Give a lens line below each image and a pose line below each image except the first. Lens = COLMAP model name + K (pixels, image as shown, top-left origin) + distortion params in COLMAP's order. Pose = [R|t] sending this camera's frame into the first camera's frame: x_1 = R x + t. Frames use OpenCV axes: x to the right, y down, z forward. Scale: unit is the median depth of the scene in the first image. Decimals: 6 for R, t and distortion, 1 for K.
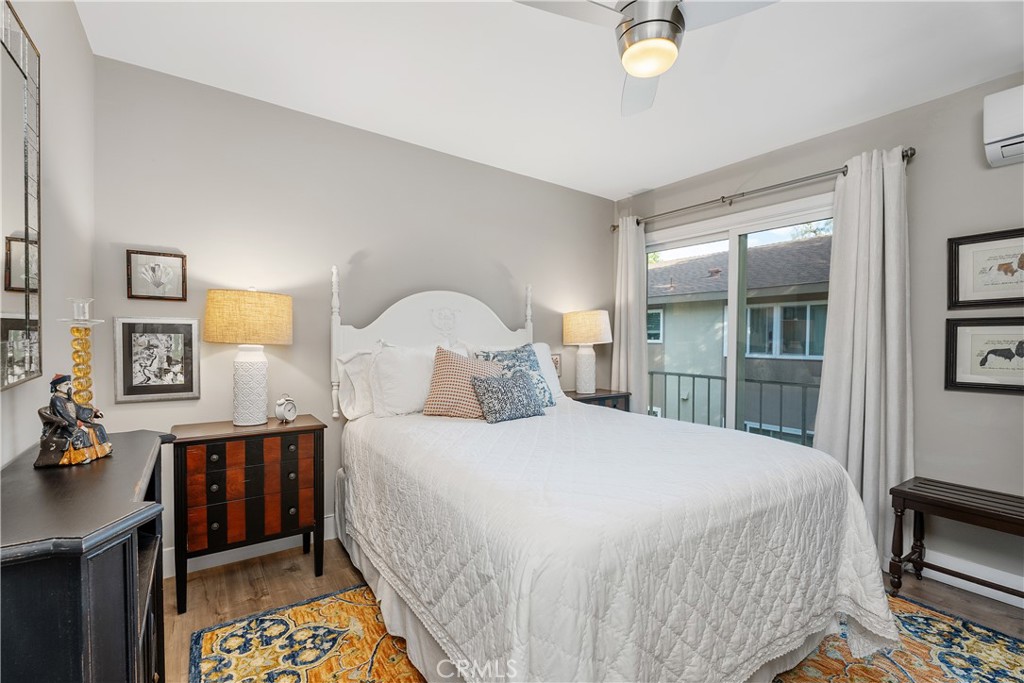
lens RADIAL K [[463.9, 0, 511.6], [0, 463.9, 342.8], [0, 0, 1]] dist [0.000852, 0.000130]
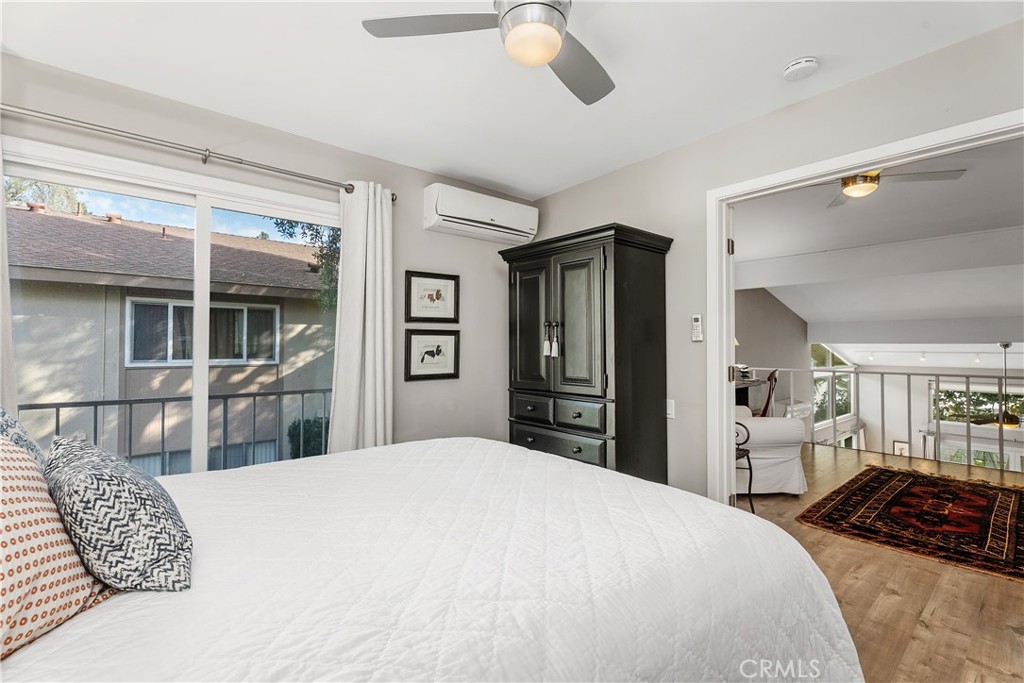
lens RADIAL K [[463.9, 0, 516.3], [0, 463.9, 341.9], [0, 0, 1]] dist [0.000852, 0.000130]
pose [[-0.088364, 0.006289, 0.996068, -0.442253], [0.008640, 0.999947, -0.005547, -0.004023], [-0.996051, 0.008116, -0.088413, 0.807855]]
